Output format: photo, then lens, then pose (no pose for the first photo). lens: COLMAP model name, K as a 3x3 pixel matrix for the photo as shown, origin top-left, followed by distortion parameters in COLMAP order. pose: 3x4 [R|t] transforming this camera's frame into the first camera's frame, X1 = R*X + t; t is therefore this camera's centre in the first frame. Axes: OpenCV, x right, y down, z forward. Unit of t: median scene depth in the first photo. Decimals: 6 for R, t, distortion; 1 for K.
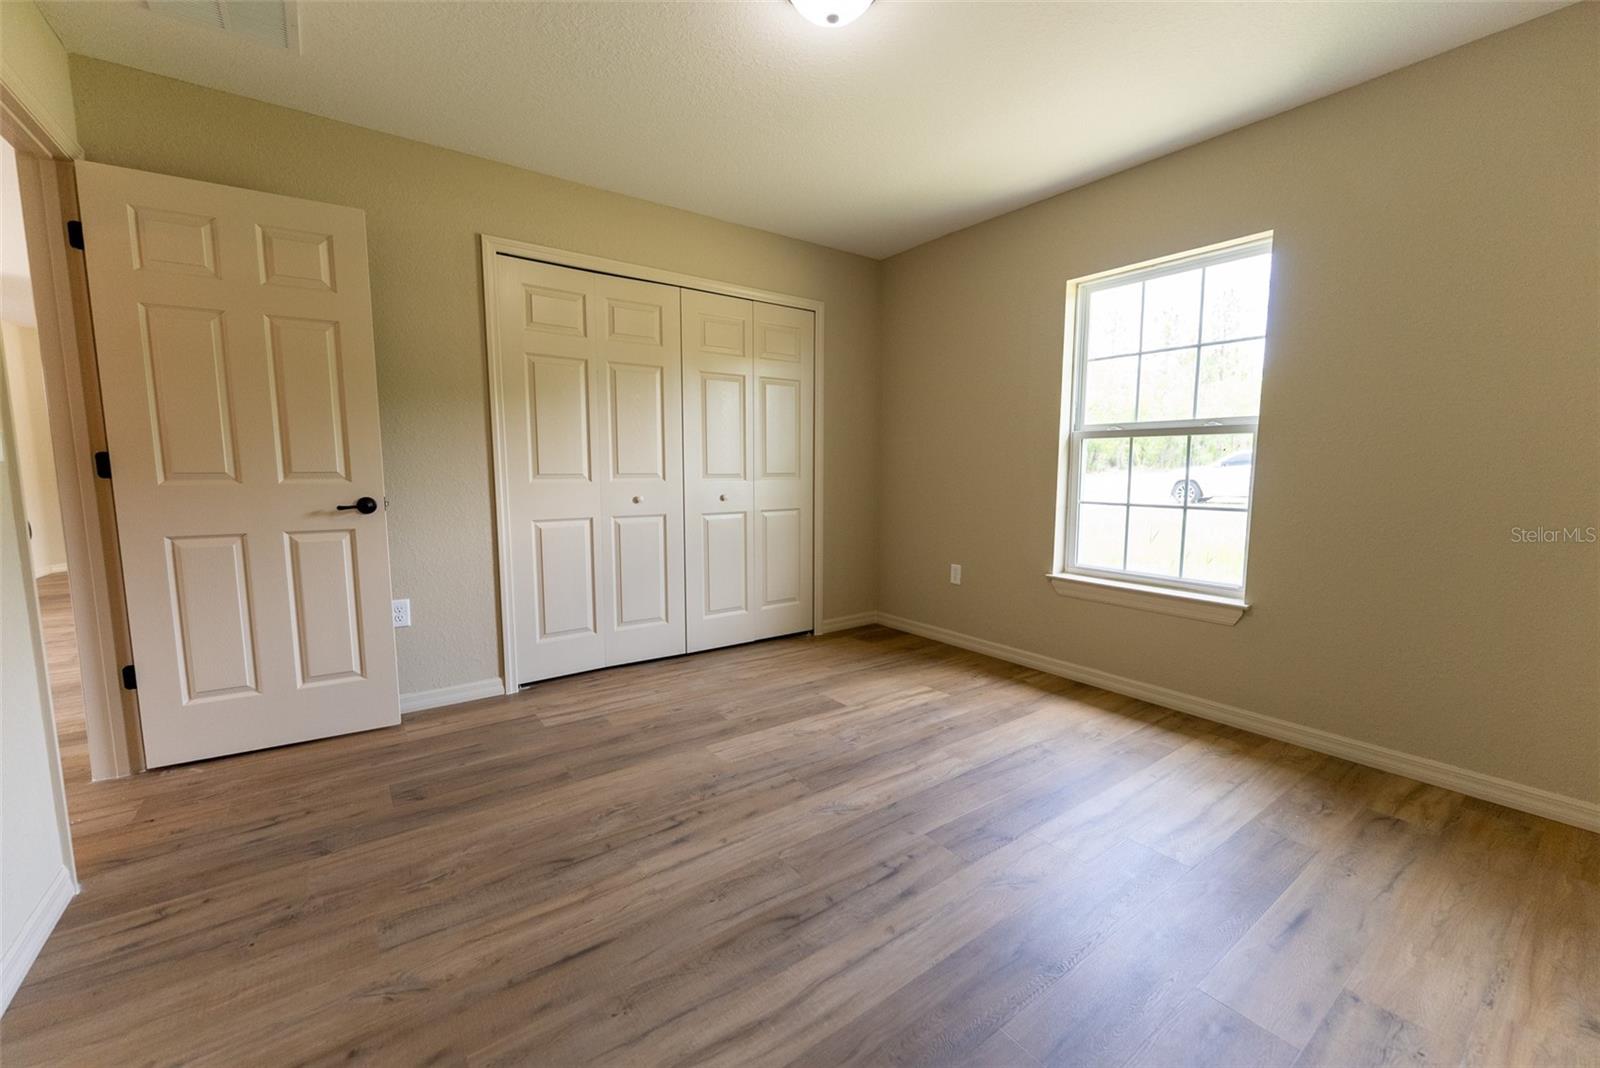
lens RADIAL K [[639.1, 0, 814.0], [0, 639.1, 522.9], [0, 0, 1]] dist [-0.001502, -0.000737]
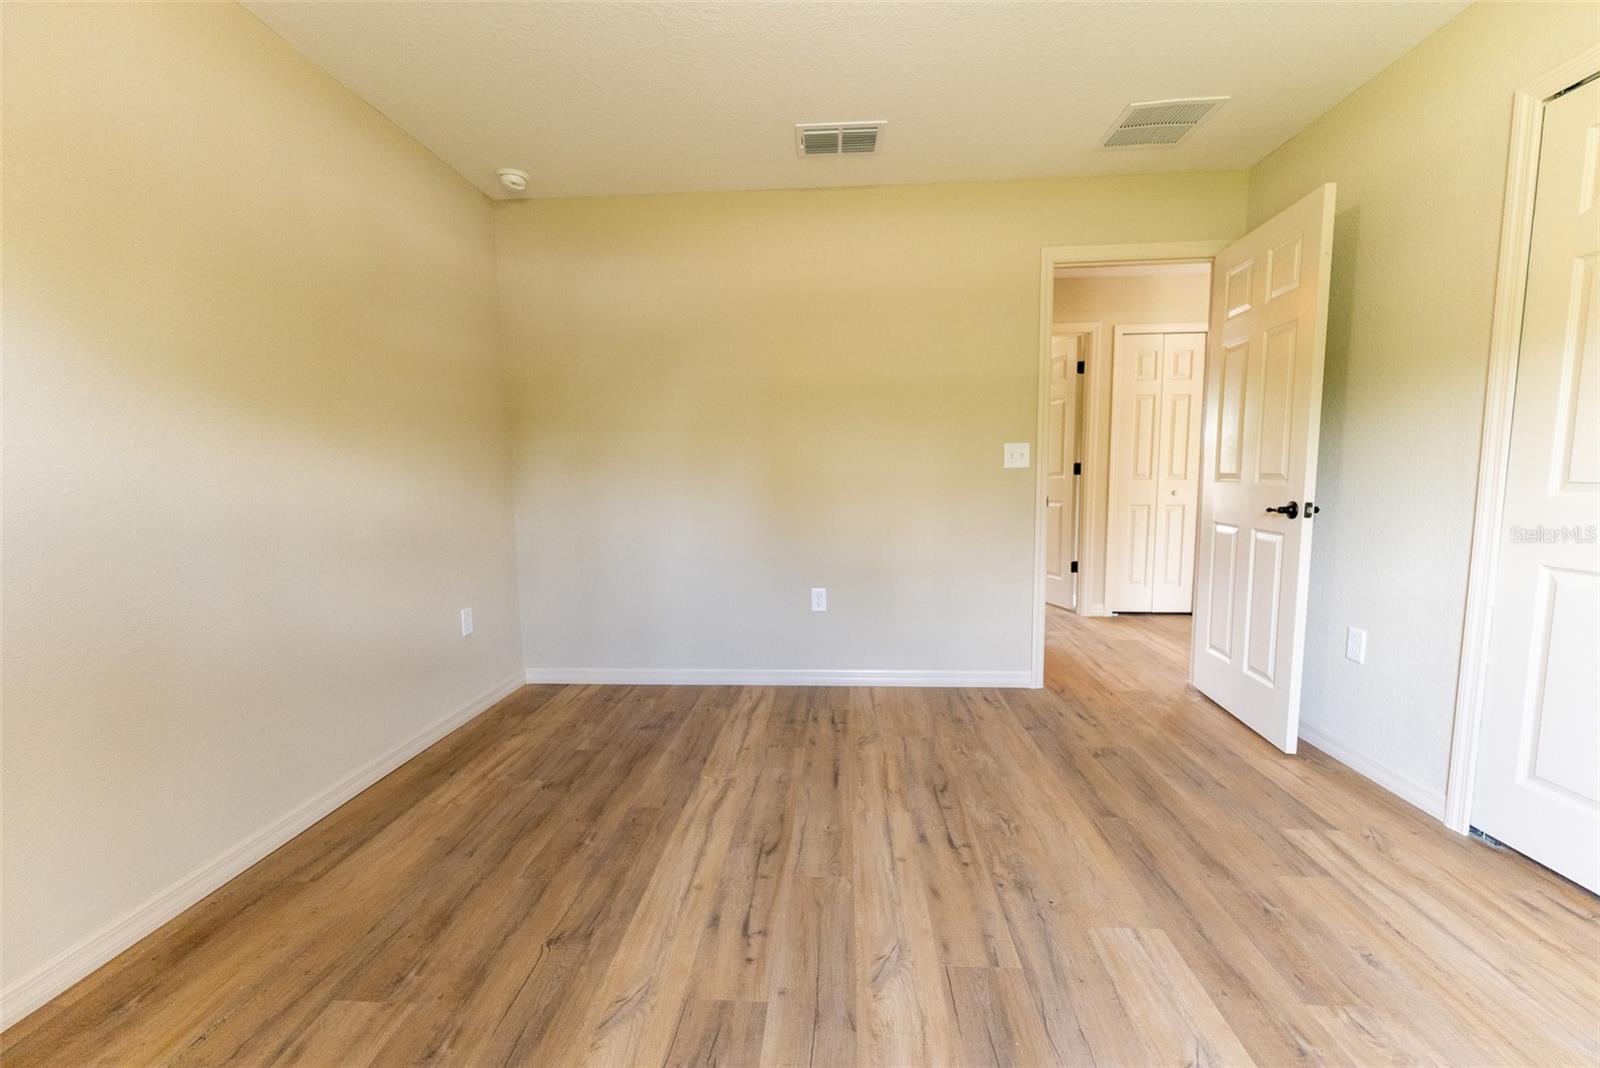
lens RADIAL K [[639.1, 0, 803.3], [0, 639.1, 534.4], [0, 0, 1]] dist [-0.001502, -0.000737]
pose [[-0.650870, 0.082839, -0.754656, 0.450811], [-0.059250, 0.985455, 0.159275, -0.093927], [0.756874, 0.148381, -0.636495, 0.996808]]
